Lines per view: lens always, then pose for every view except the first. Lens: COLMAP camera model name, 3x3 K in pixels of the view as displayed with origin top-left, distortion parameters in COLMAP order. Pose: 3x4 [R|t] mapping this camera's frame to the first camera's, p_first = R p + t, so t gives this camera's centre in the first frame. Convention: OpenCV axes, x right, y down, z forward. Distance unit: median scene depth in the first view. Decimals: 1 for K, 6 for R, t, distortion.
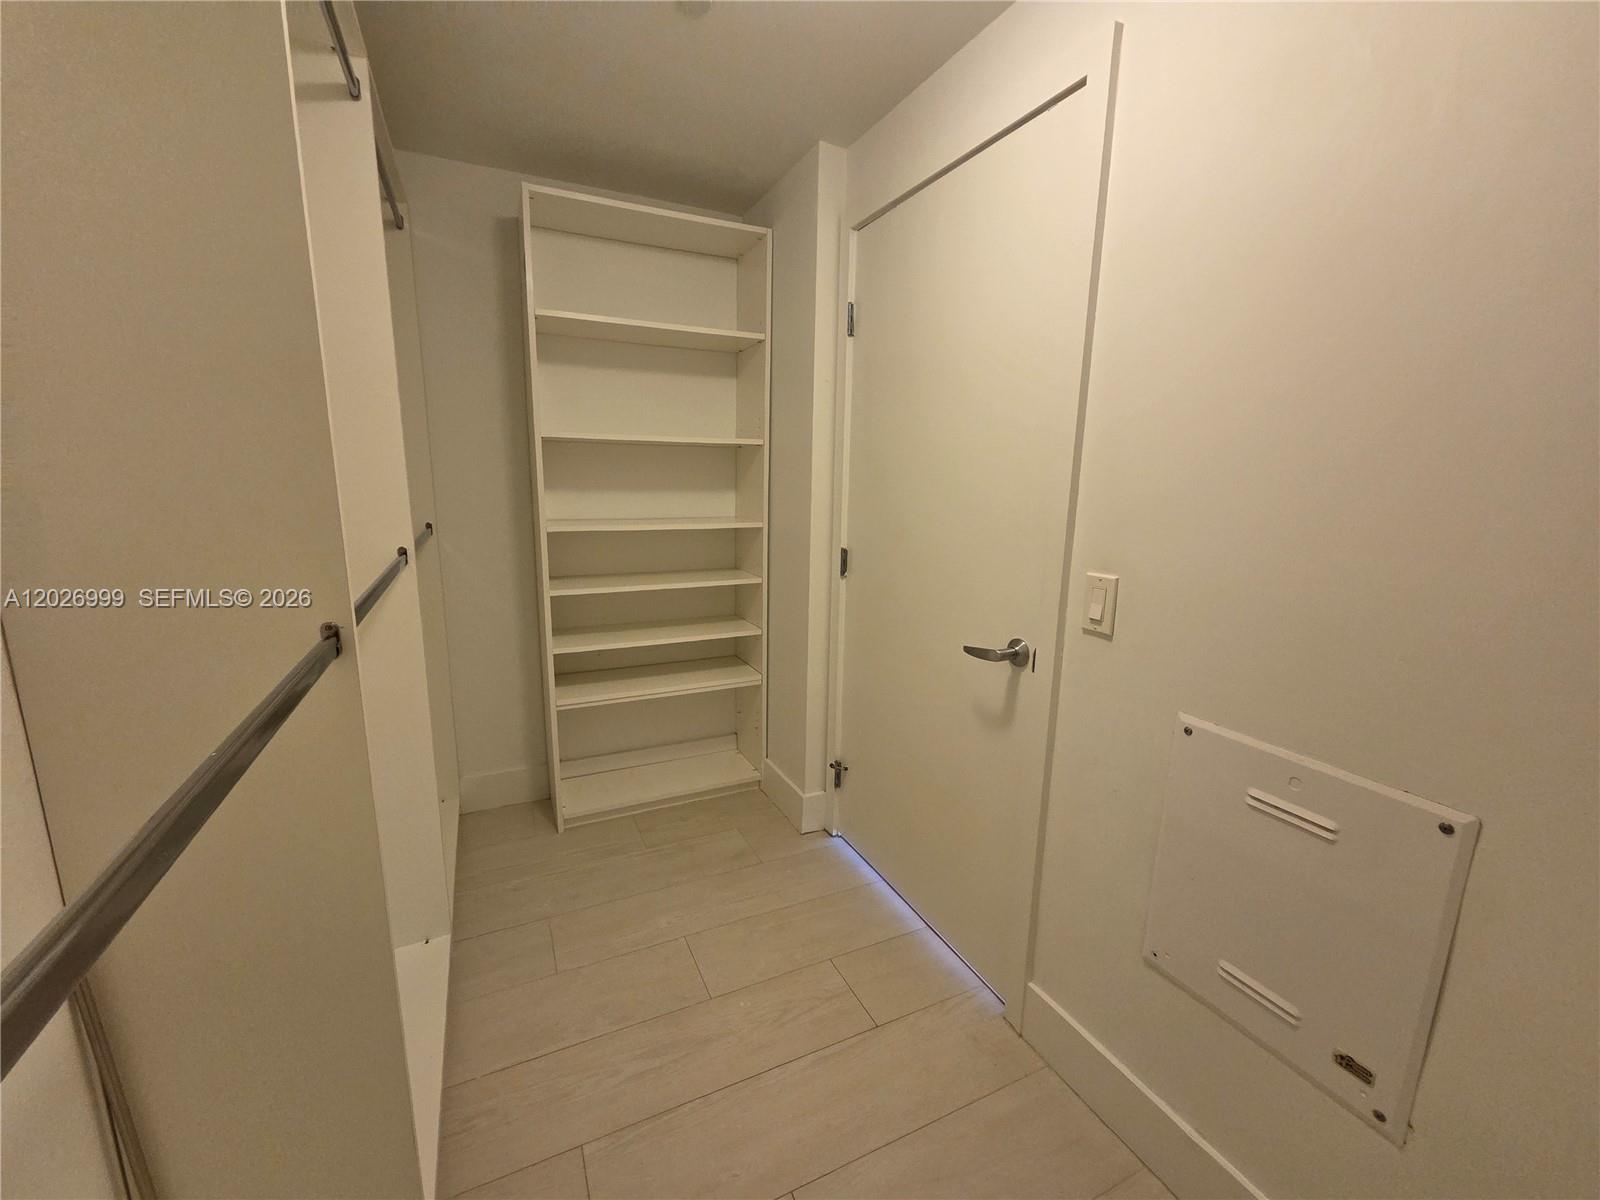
lens RADIAL K [[655.6, 0, 800.0], [0, 655.6, 600.0], [0, 0, 1]] dist [-0.001551, -0.000143]
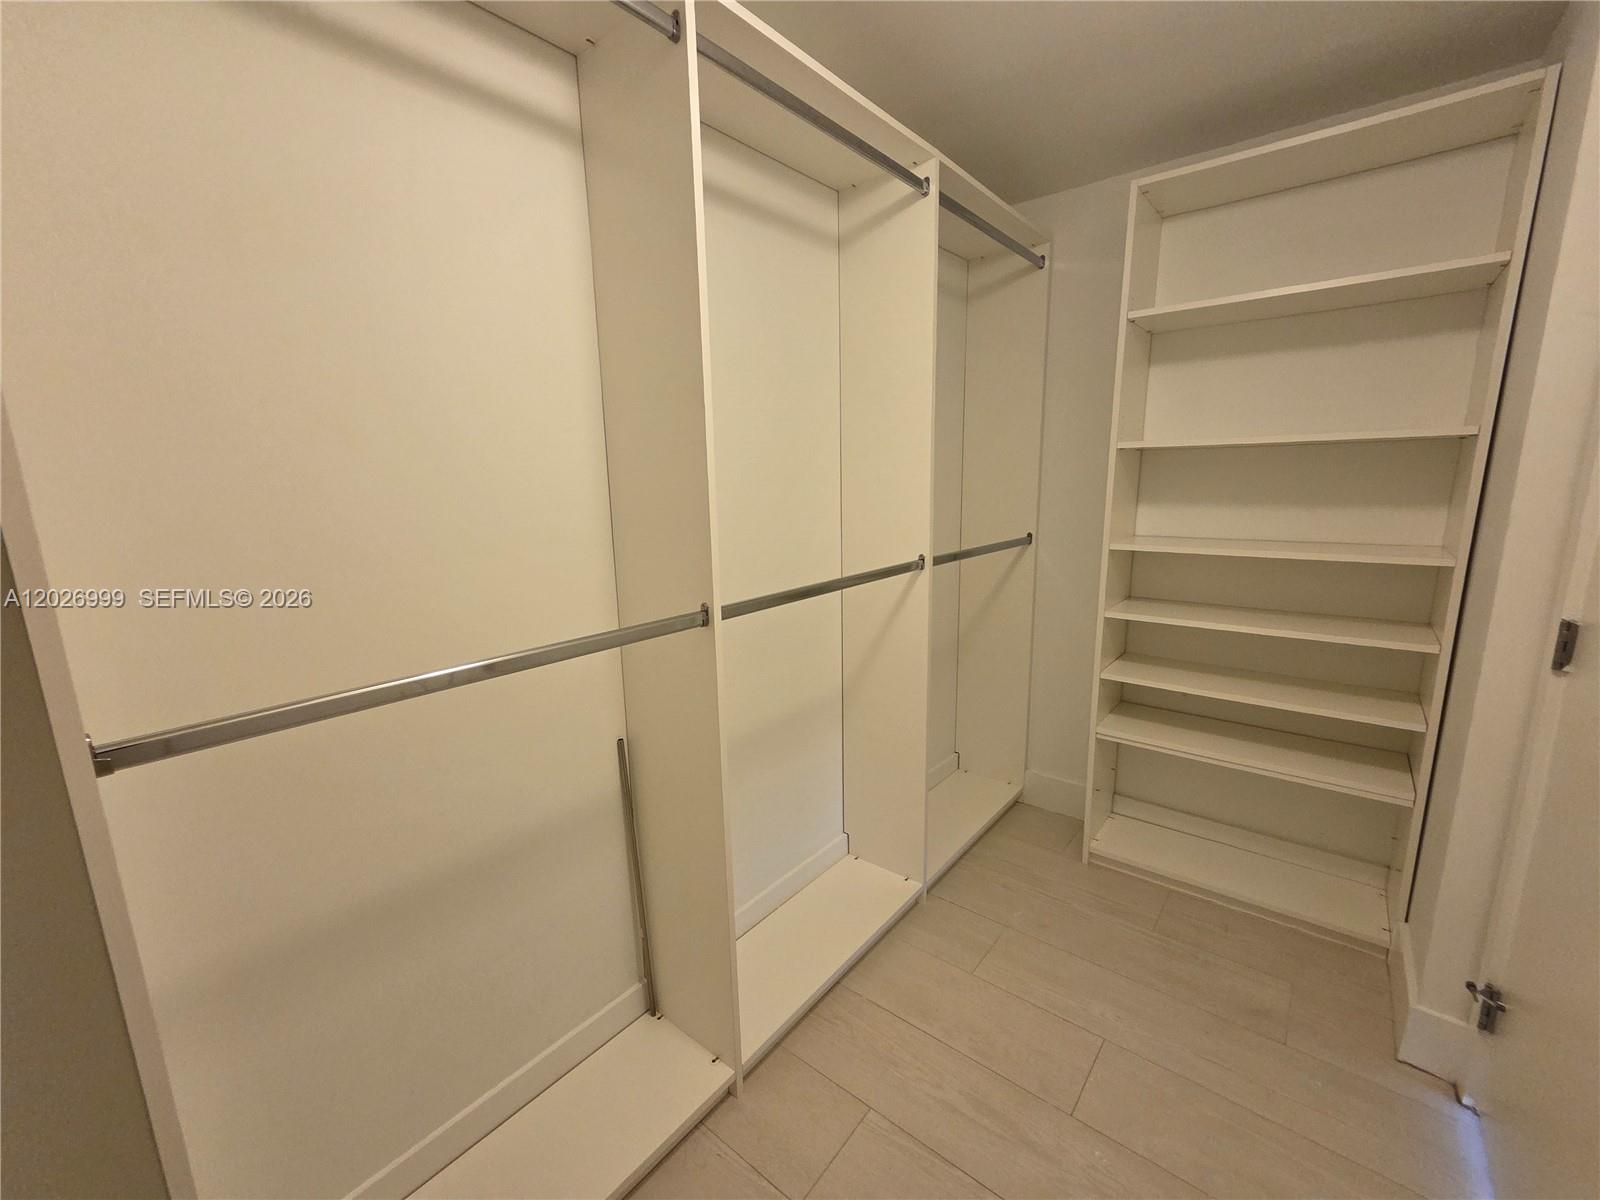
lens RADIAL K [[655.6, 0, 800.0], [0, 655.6, 600.0], [0, 0, 1]] dist [-0.001551, -0.000143]
pose [[0.422963, 0.145068, -0.894460, 0.261929], [-0.144919, 0.985226, 0.091261, -0.050040], [0.894484, 0.091024, 0.437737, 0.182580]]
